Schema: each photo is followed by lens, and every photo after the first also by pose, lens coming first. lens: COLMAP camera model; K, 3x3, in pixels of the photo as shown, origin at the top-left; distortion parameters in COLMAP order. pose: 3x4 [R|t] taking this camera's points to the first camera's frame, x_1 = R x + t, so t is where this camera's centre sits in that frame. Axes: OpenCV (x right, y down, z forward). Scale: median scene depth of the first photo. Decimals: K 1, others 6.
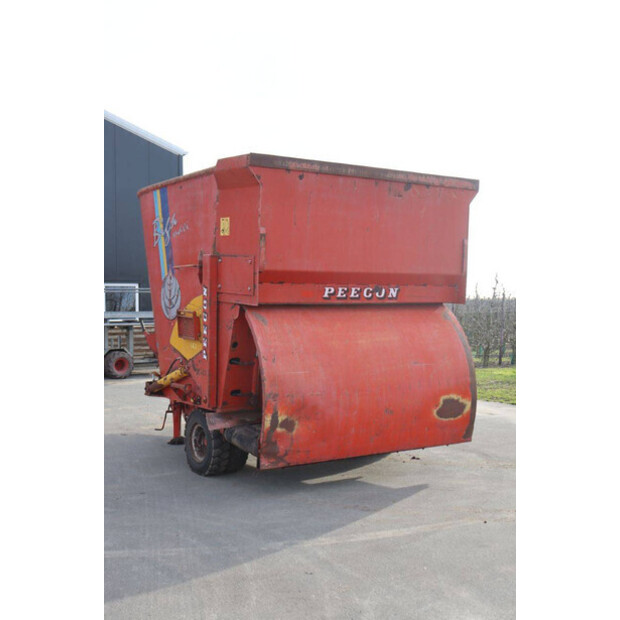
lens RADIAL K [[787.8, 0, 310.0], [0, 787.8, 310.0], [0, 0, 1]] dist [0.019419, 0.008128]
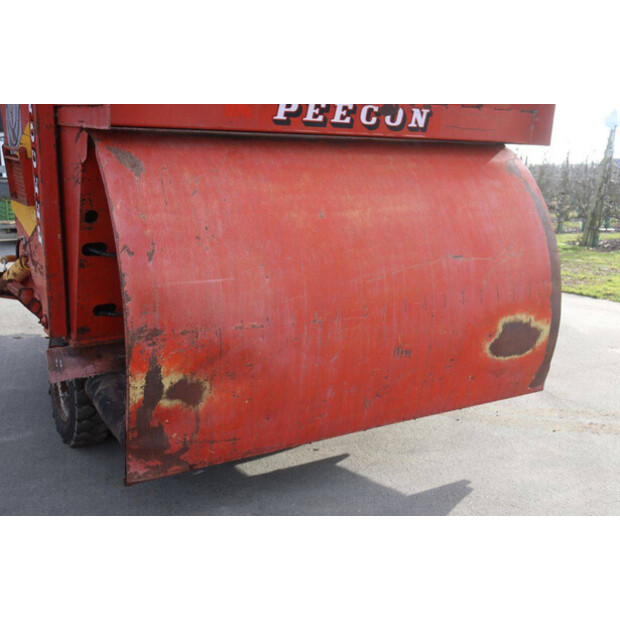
lens RADIAL K [[748.6, 0, 310.0], [0, 748.6, 310.0], [0, 0, 1]] dist [-0.031707, -0.005587]
pose [[0.999663, 0.020292, -0.016203, 0.047449], [-0.016984, 0.982939, 0.183146, 0.013890], [0.019643, -0.182809, 0.982952, 0.526068]]
